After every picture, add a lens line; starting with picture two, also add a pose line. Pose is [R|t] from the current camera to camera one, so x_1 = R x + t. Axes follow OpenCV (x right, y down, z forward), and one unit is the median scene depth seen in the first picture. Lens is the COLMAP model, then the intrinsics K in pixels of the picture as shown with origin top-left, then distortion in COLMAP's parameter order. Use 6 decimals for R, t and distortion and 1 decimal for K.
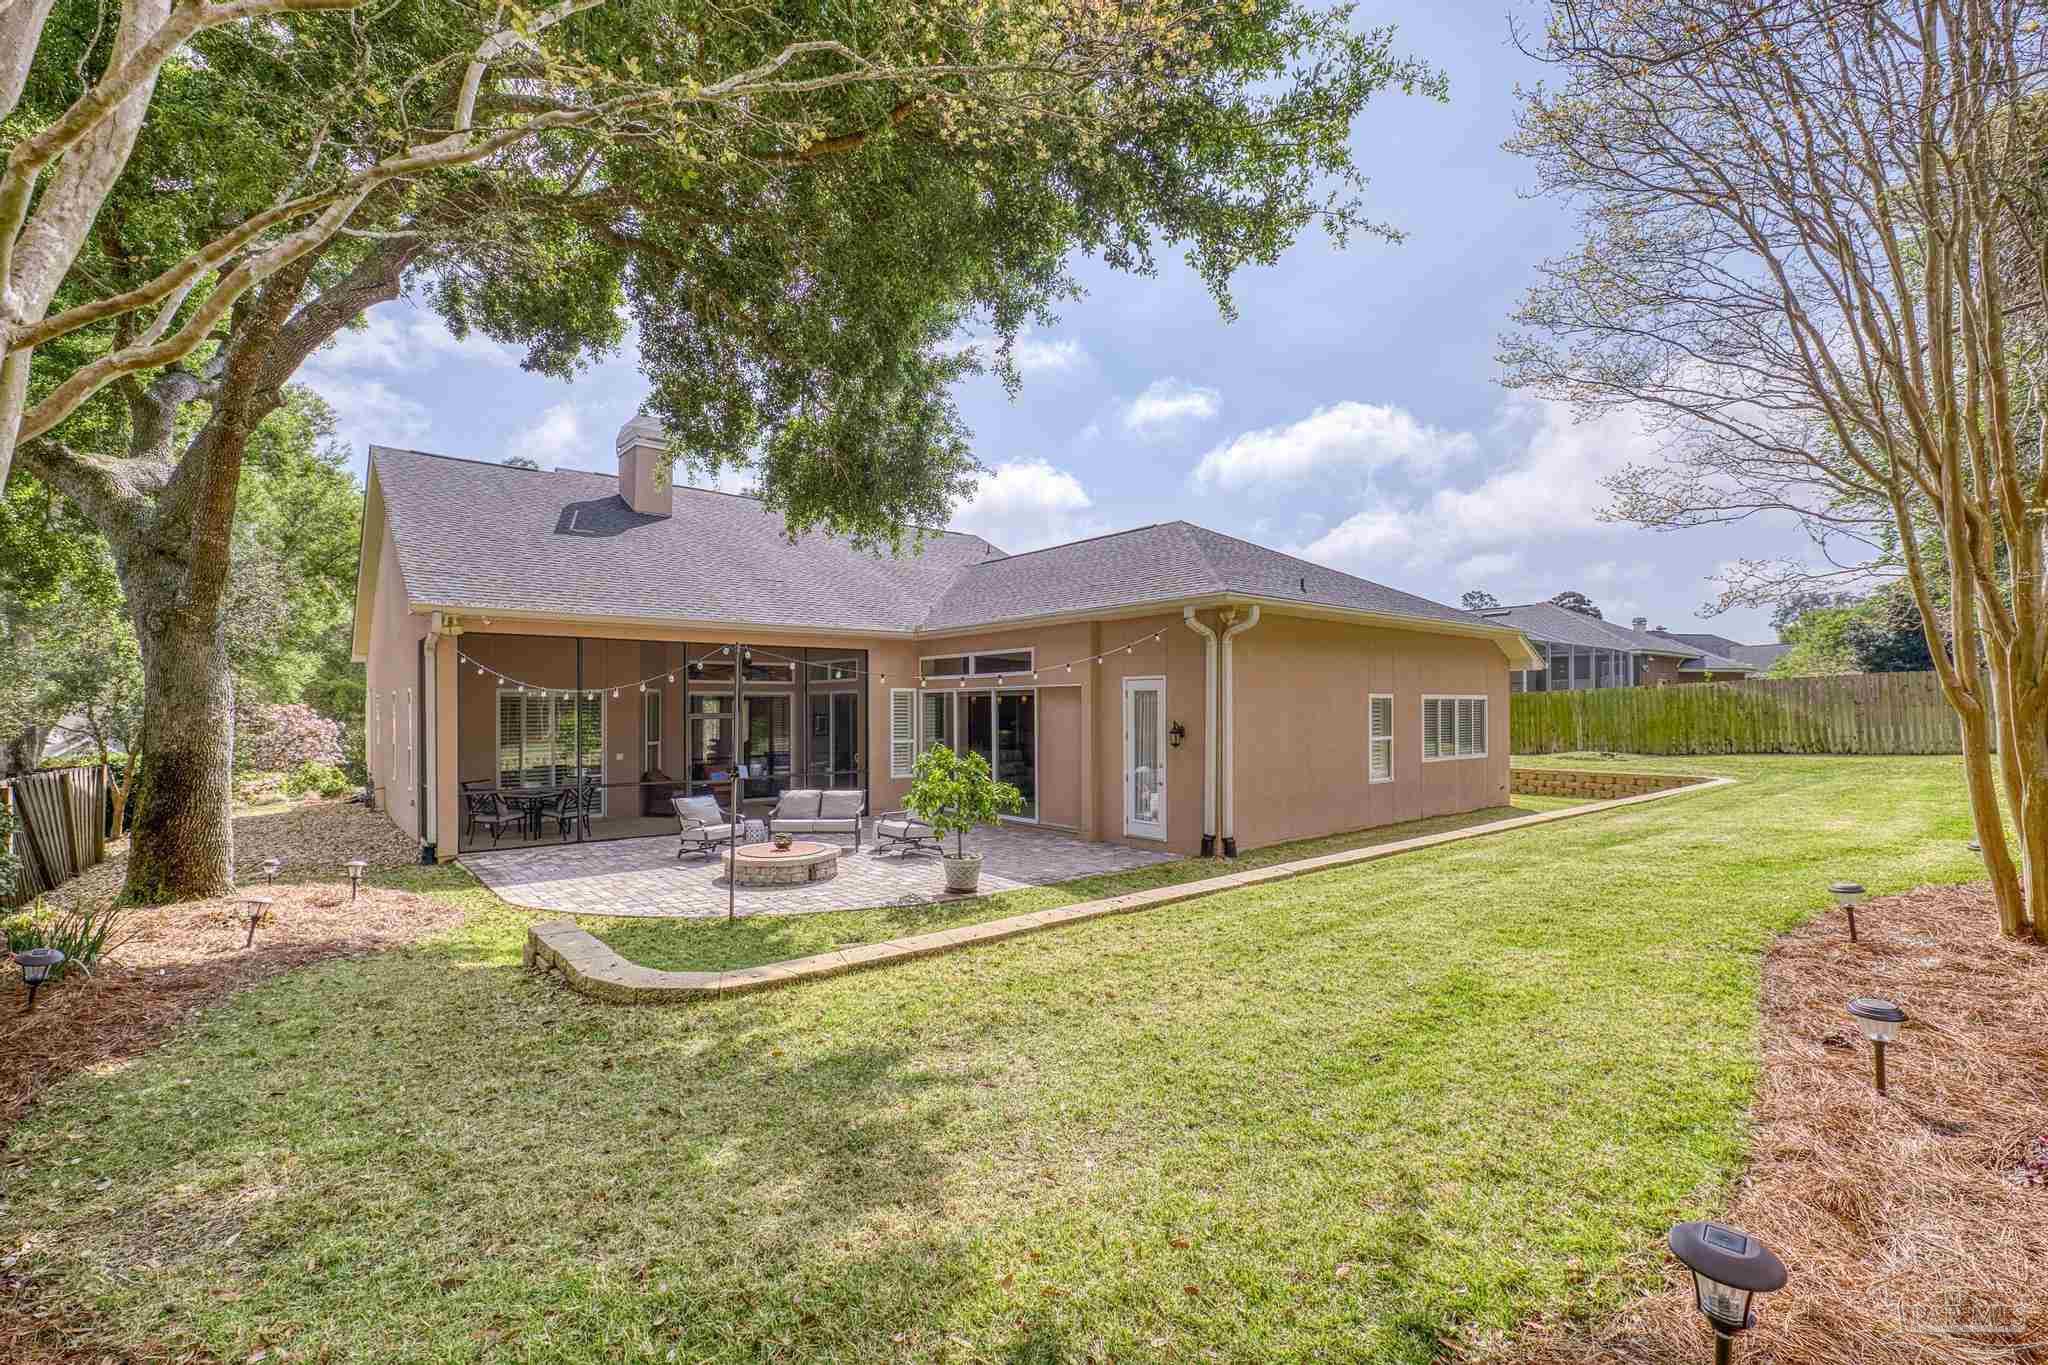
lens RADIAL K [[881.8, 0, 1013.2], [0, 881.8, 699.6], [0, 0, 1]] dist [0.004283, 0.000106]
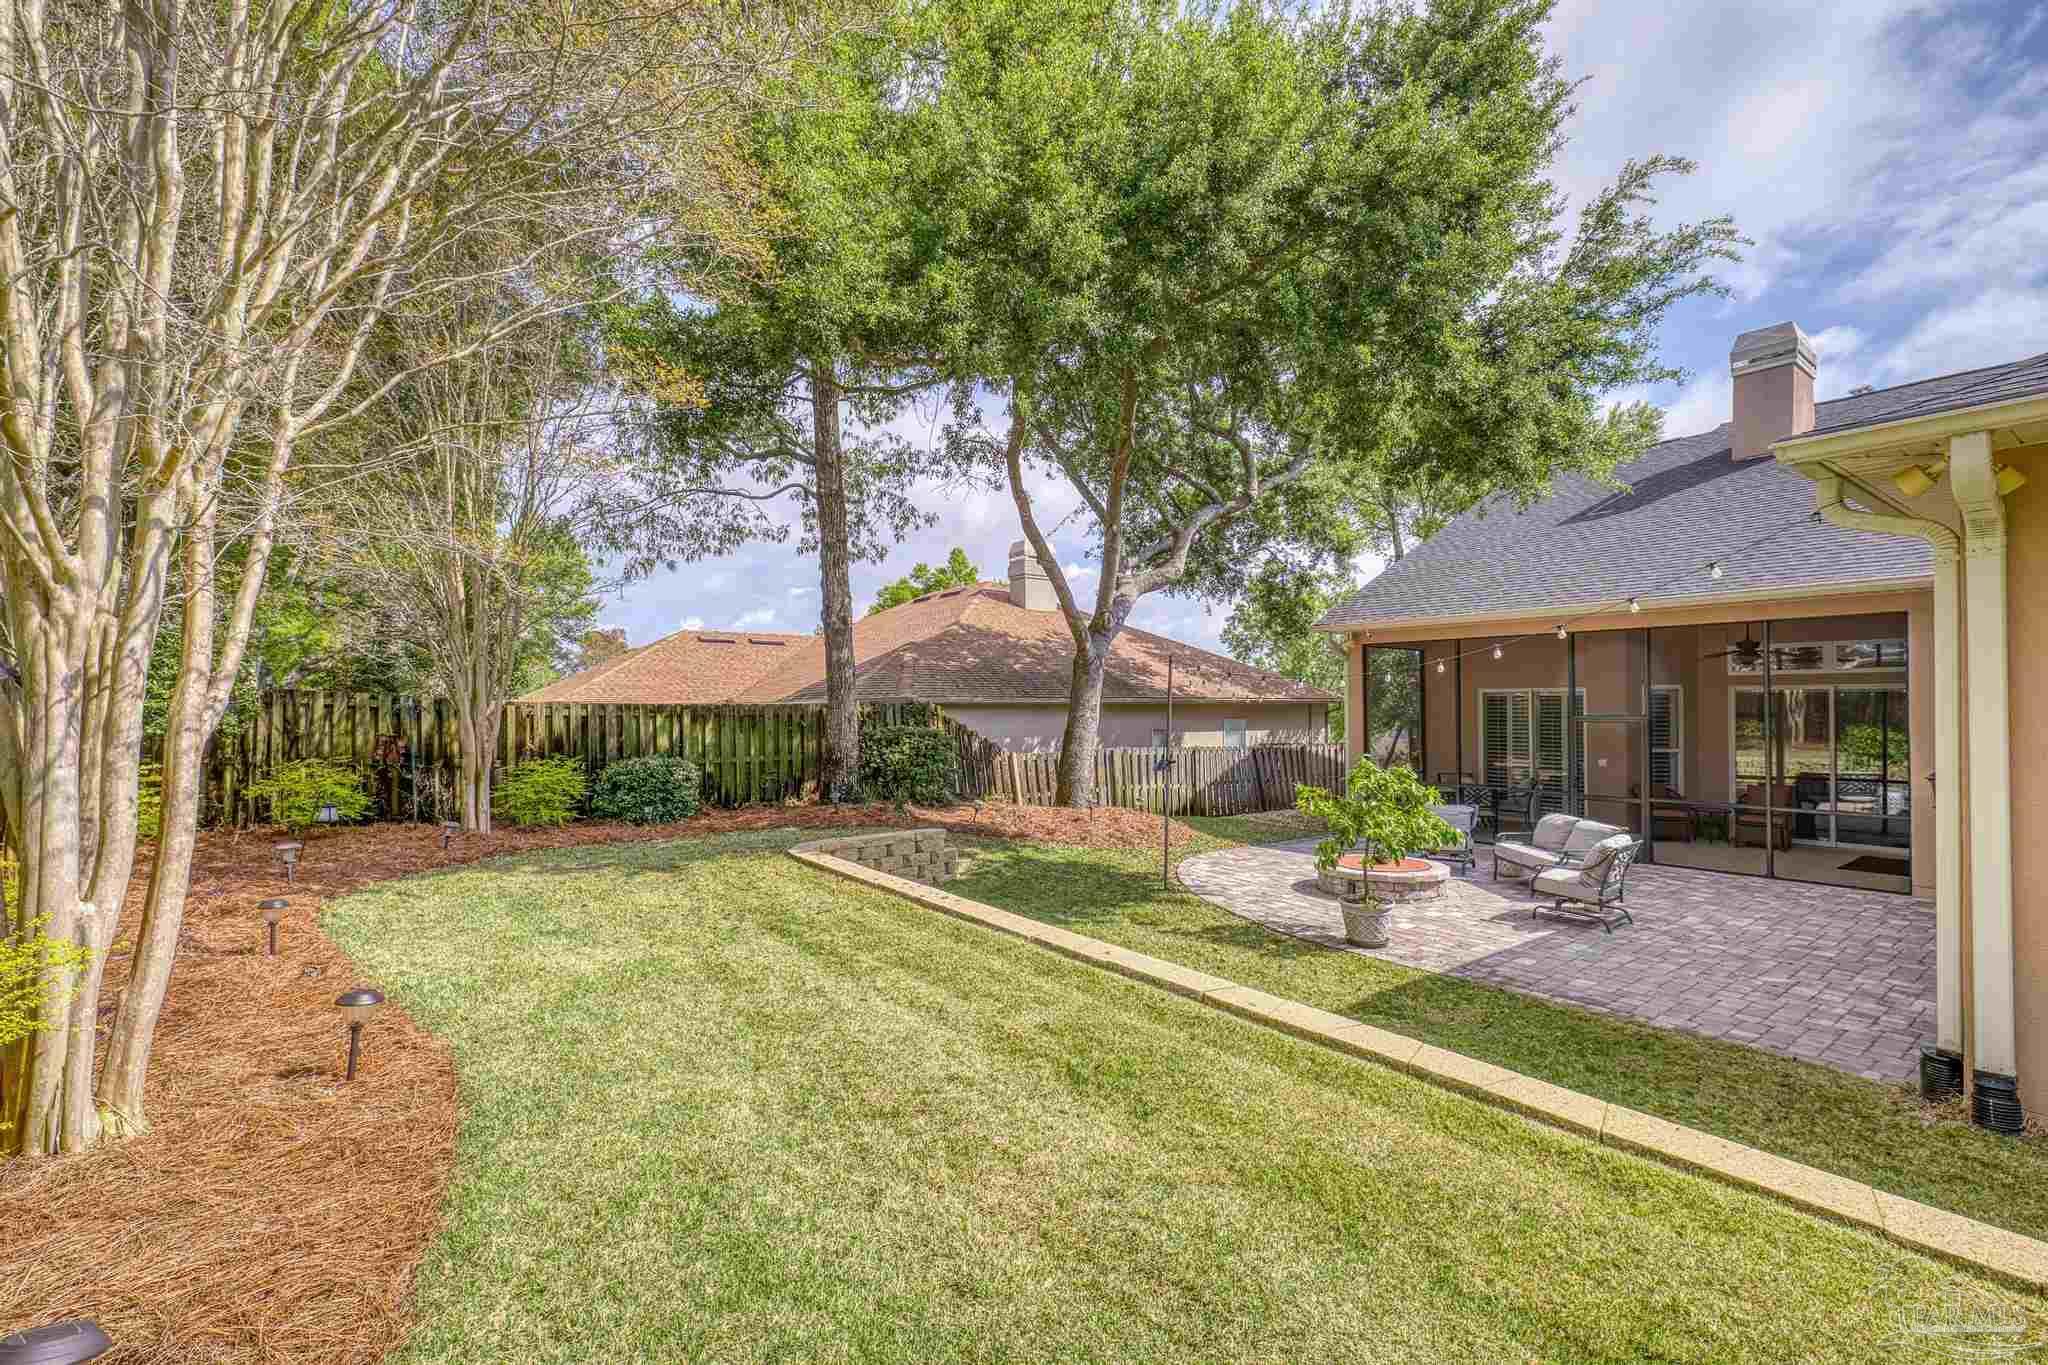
lens RADIAL K [[881.8, 0, 1013.2], [0, 881.8, 699.6], [0, 0, 1]] dist [0.004283, 0.000106]
pose [[-0.044145, 0.000346, -0.999025, 0.575977], [0.007629, 0.999971, 0.000009, -0.003618], [0.998996, -0.007621, -0.044147, 0.556915]]
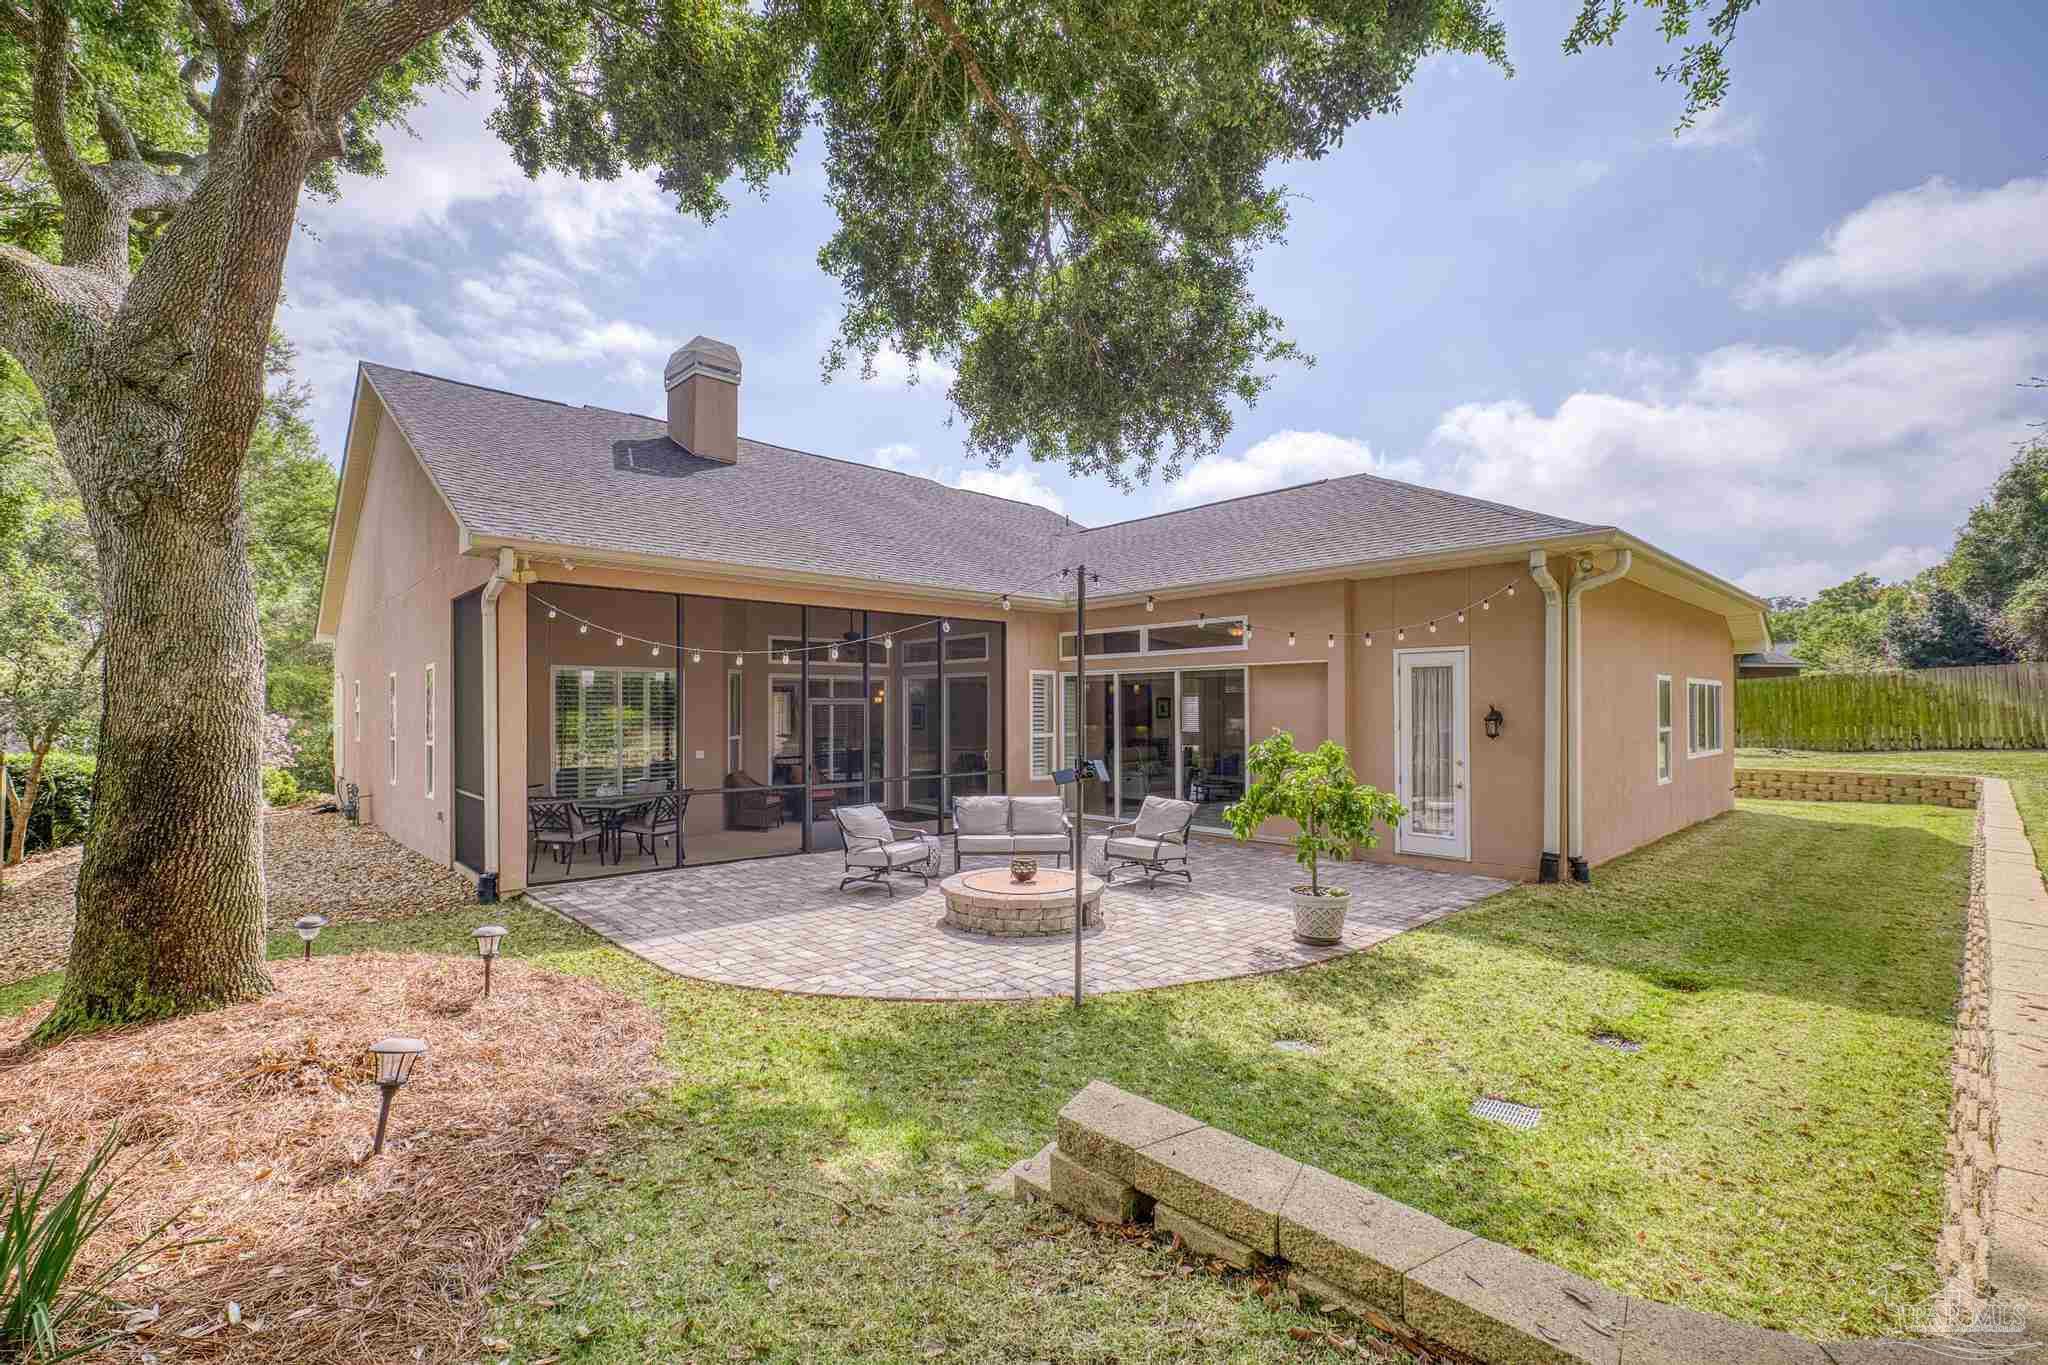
lens RADIAL K [[881.8, 0, 1013.2], [0, 881.8, 699.6], [0, 0, 1]] dist [0.004283, 0.000106]
pose [[0.998277, 0.001347, 0.058656, -0.264295], [-0.001173, 0.999995, -0.003001, 0.022166], [-0.058659, 0.002927, 0.998274, 0.246094]]
